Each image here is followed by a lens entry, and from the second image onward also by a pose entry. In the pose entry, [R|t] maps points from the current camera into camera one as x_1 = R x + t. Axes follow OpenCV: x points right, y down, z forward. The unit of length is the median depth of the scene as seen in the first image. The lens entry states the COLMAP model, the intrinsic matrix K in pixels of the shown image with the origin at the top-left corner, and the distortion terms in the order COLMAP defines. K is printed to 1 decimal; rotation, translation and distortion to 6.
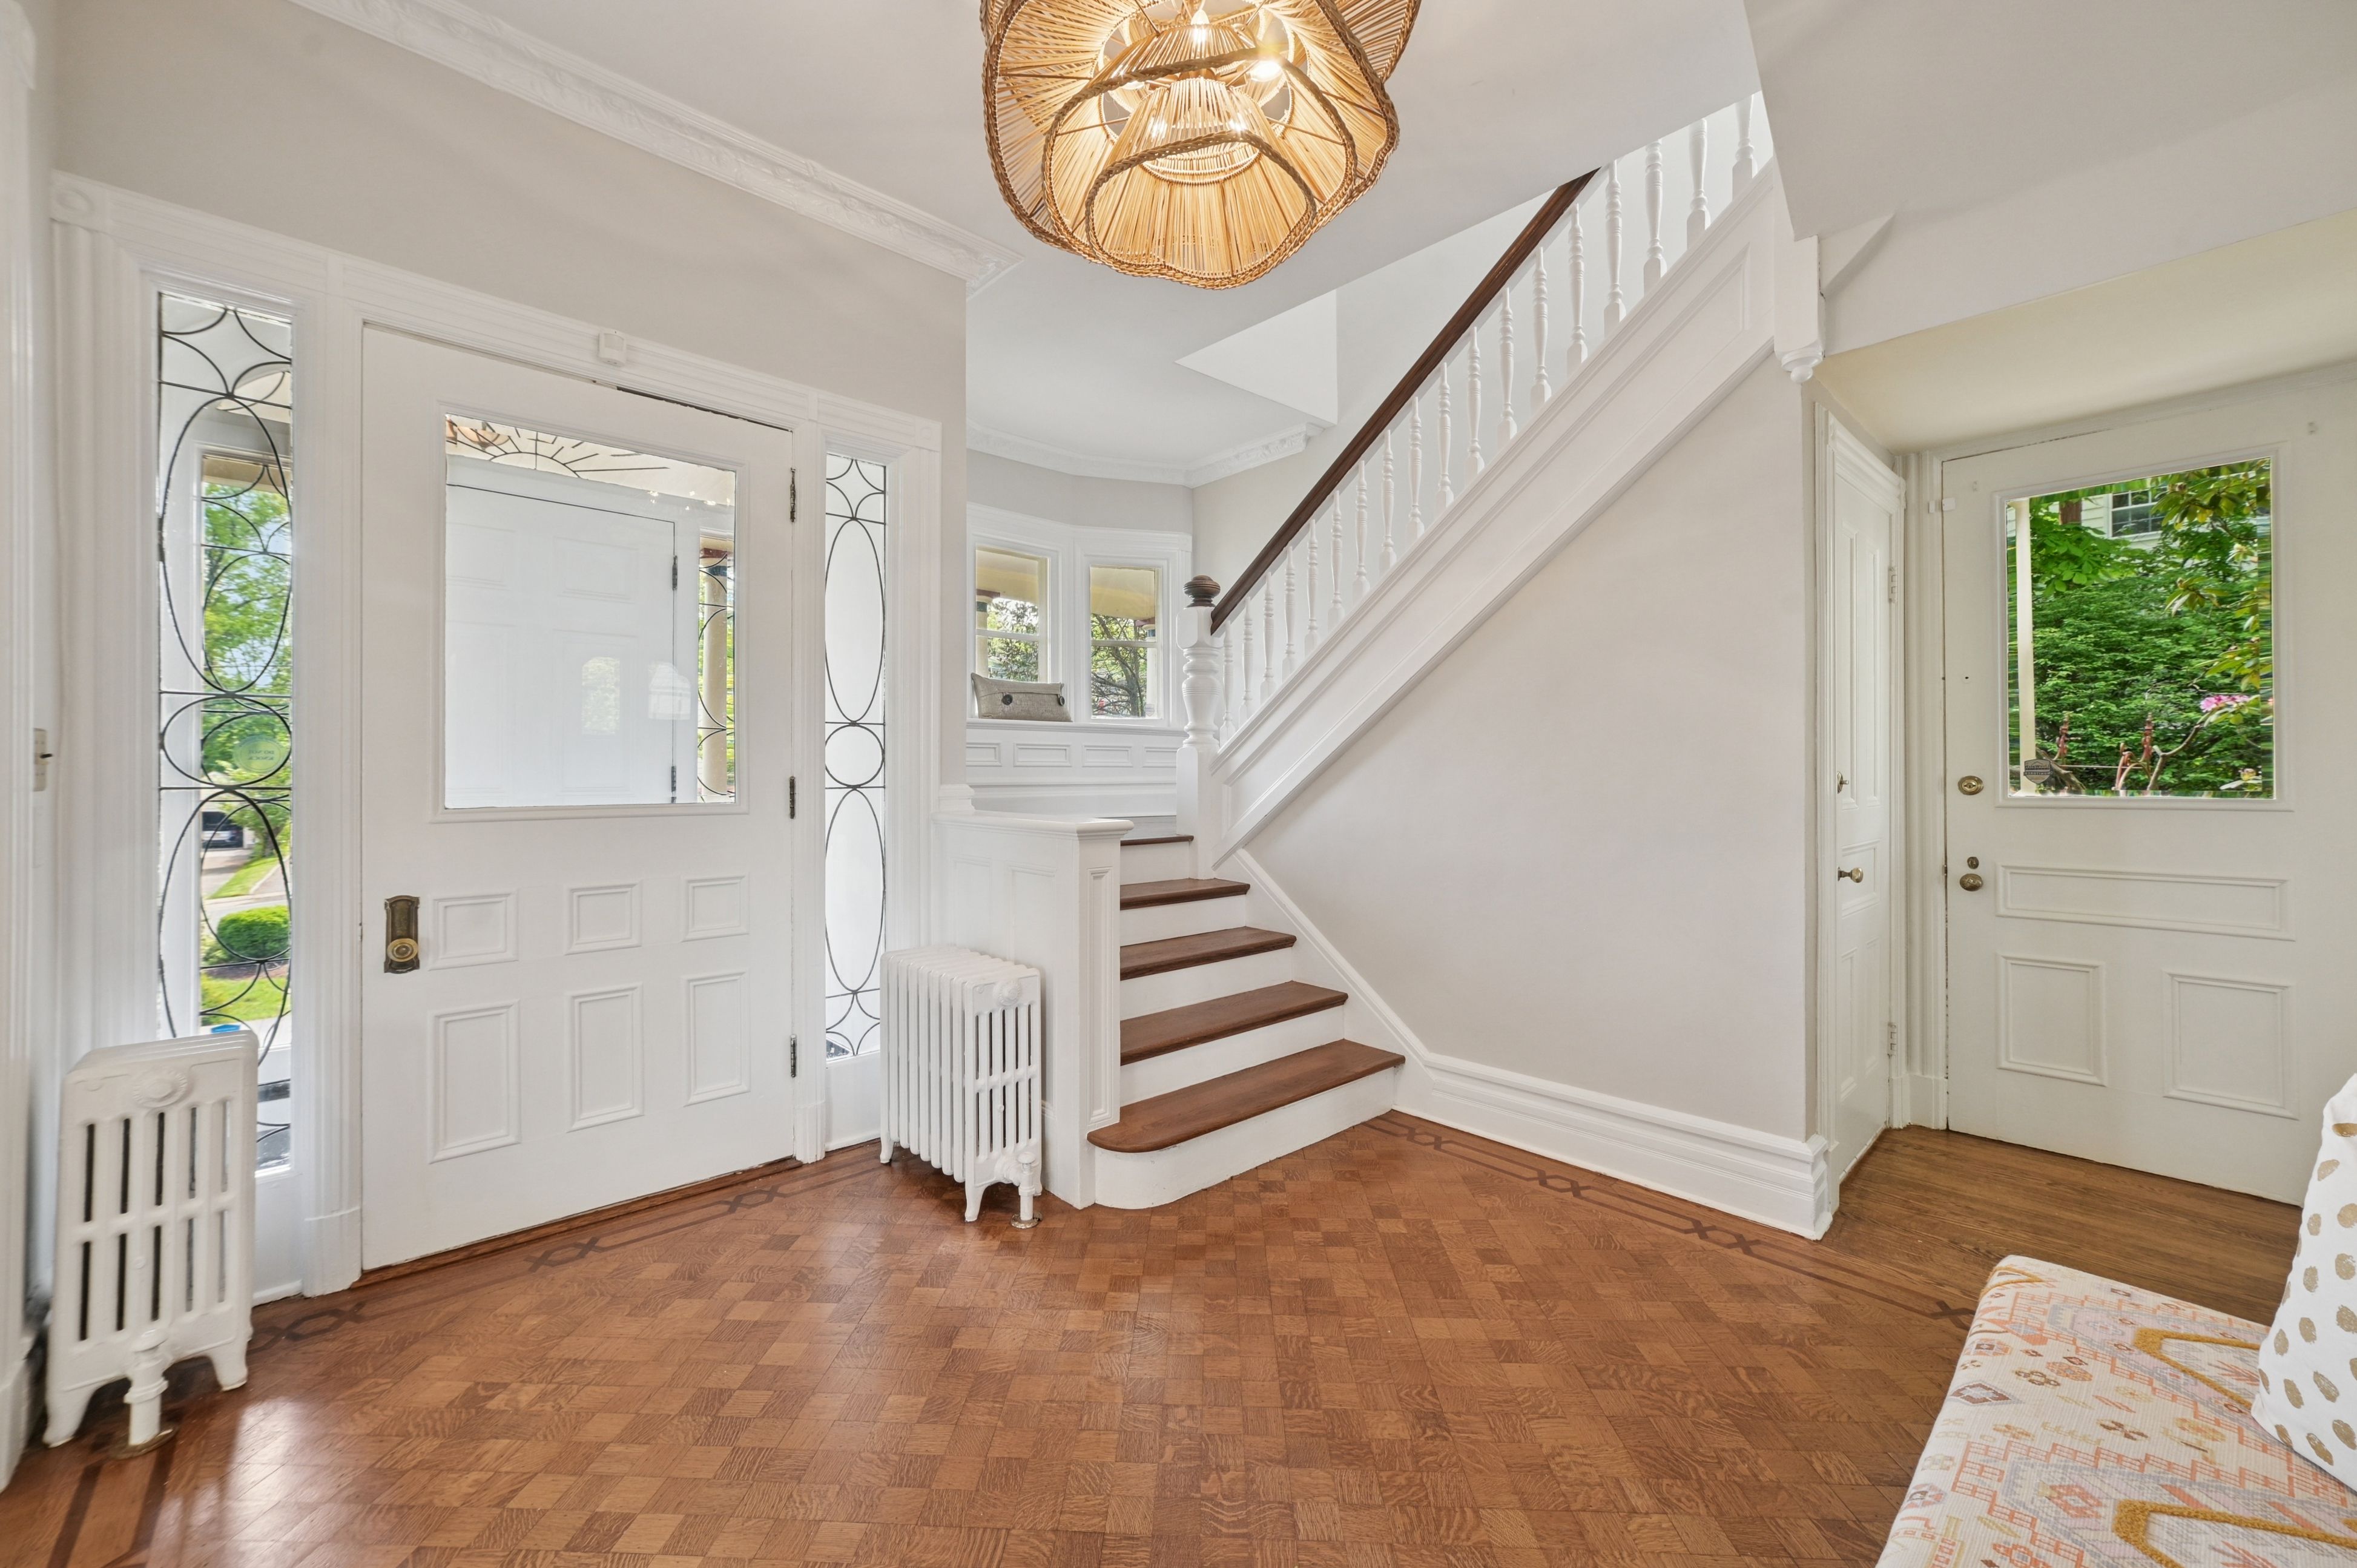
lens RADIAL K [[914.6, 0, 1178.3], [0, 914.6, 773.7], [0, 0, 1]] dist [-0.014513, 0.005110]
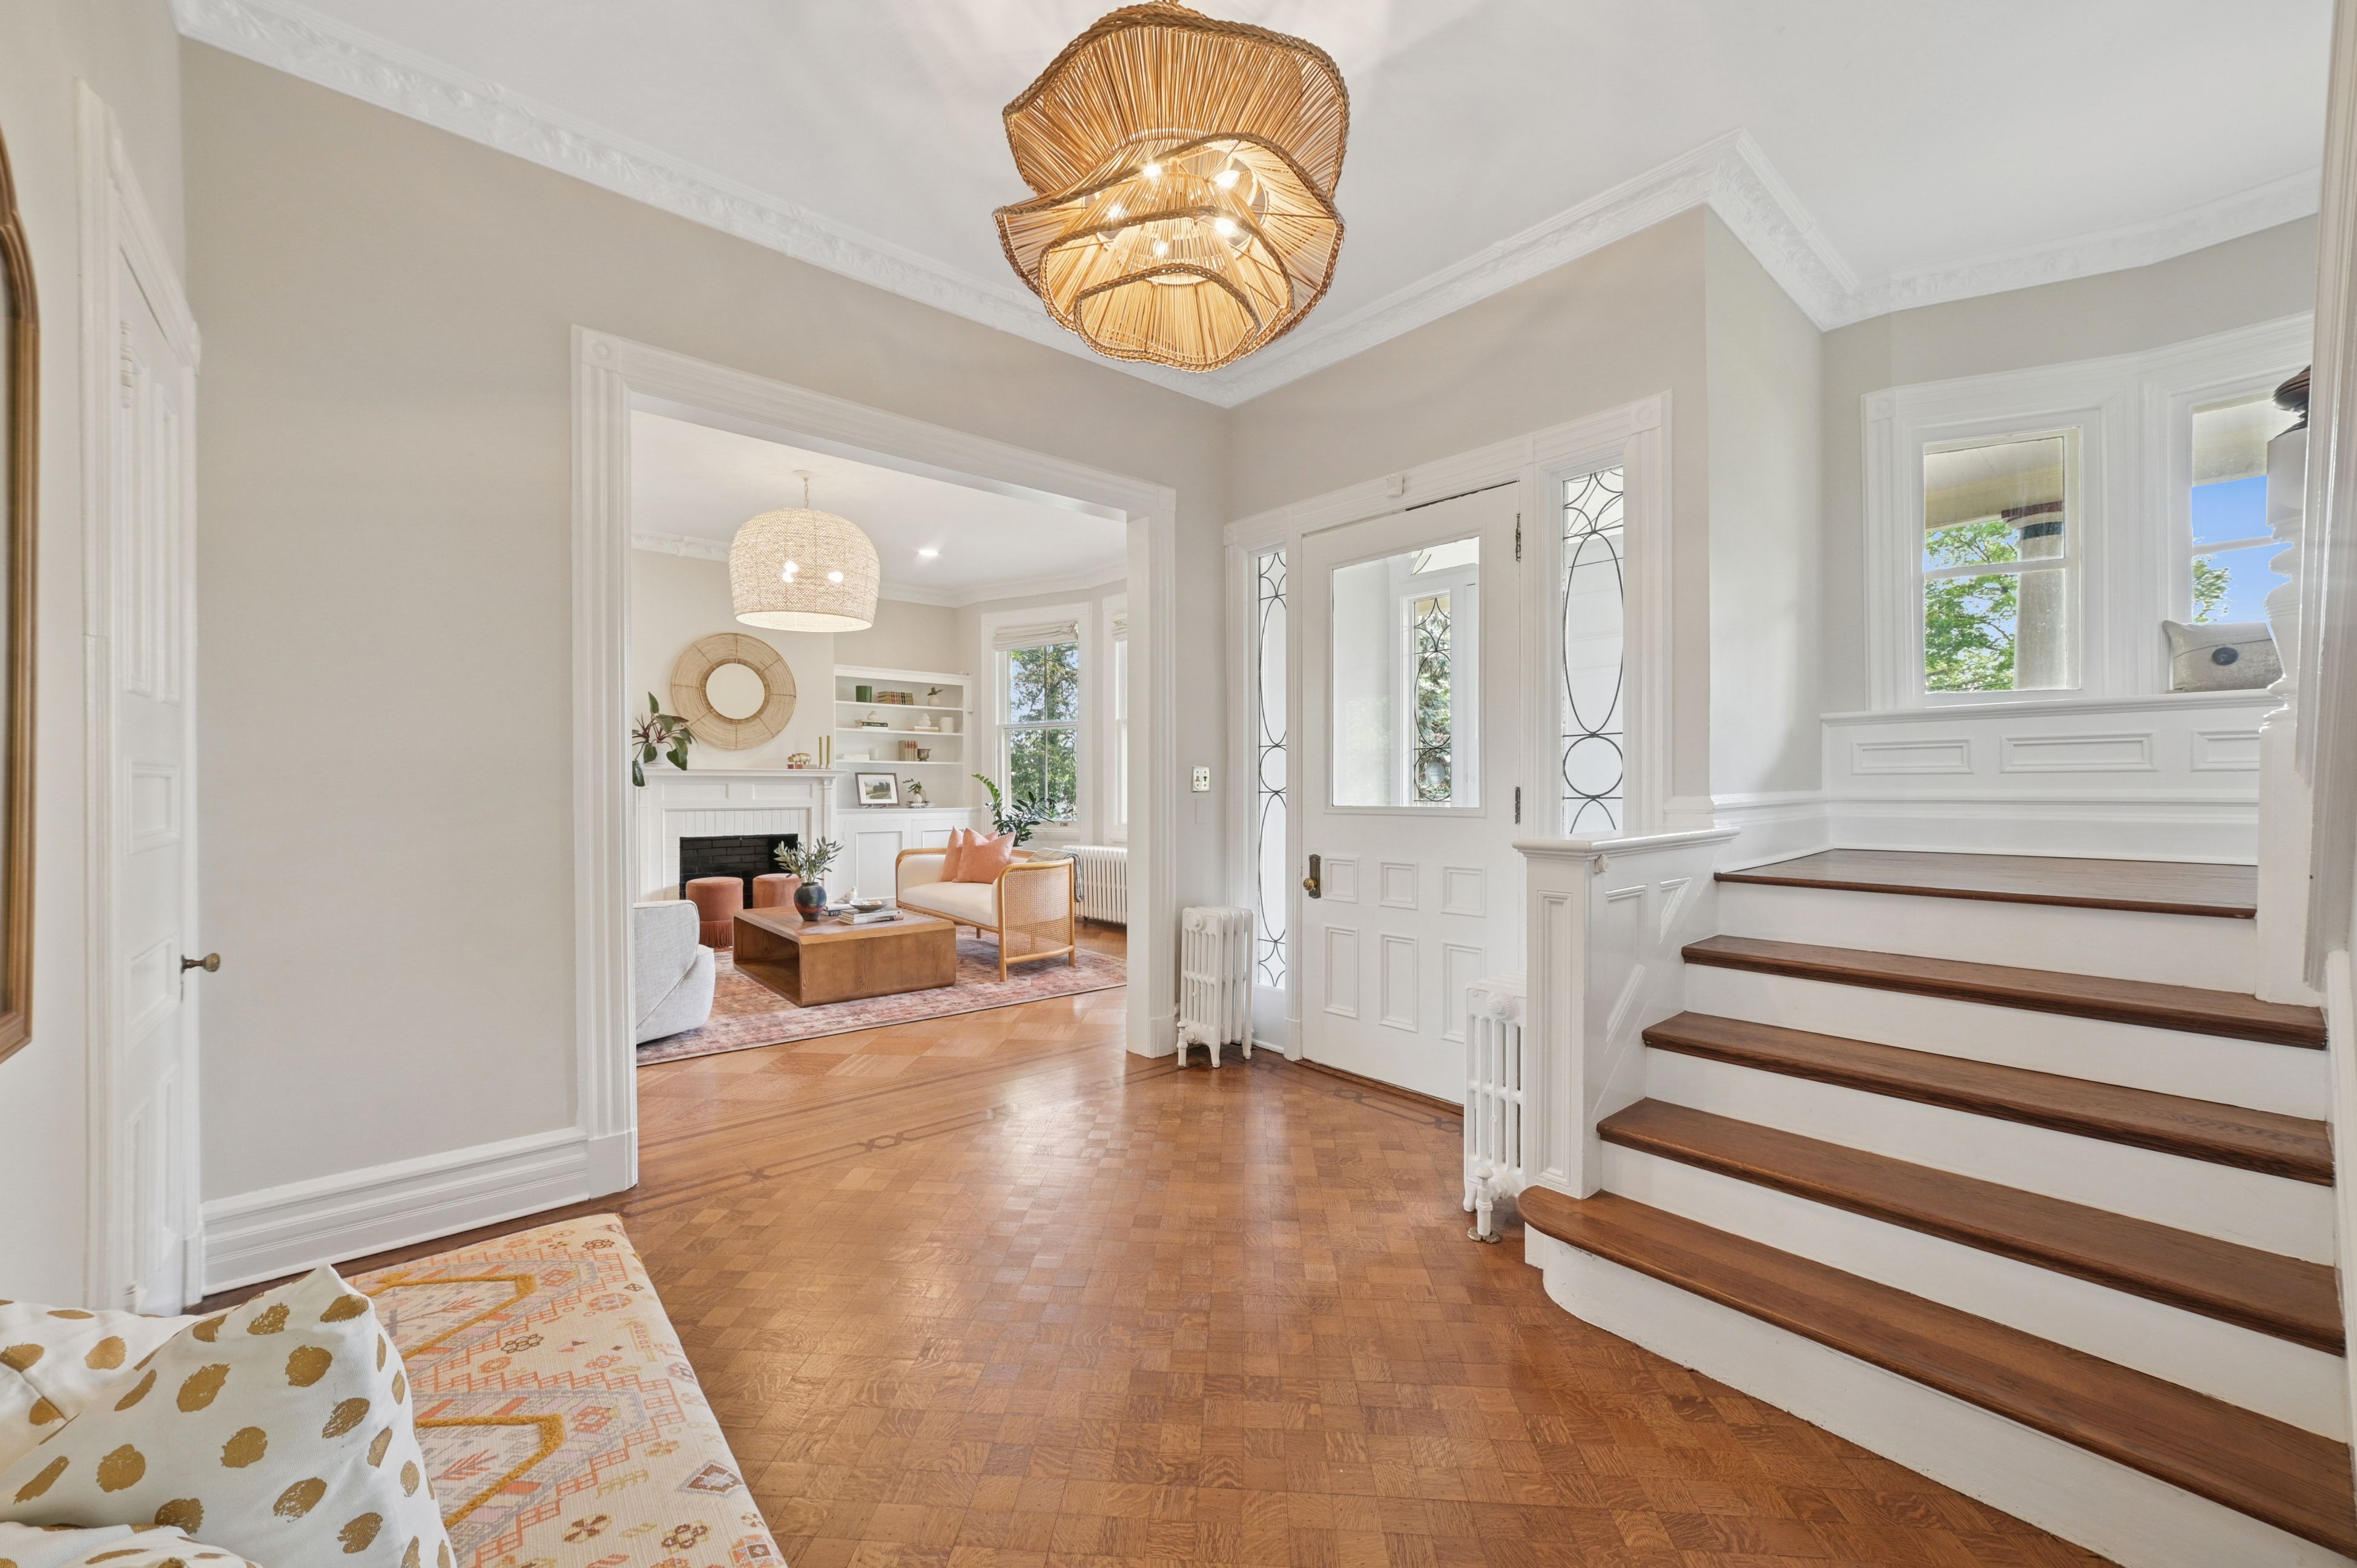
lens RADIAL K [[914.6, 0, 1174.3], [0, 914.6, 796.6], [0, 0, 1]] dist [-0.014513, 0.005110]
pose [[-0.029165, 0.011817, -0.999505, 0.840804], [0.003333, 0.999926, 0.011725, 0.000202], [0.999569, -0.002990, -0.029202, 0.707403]]
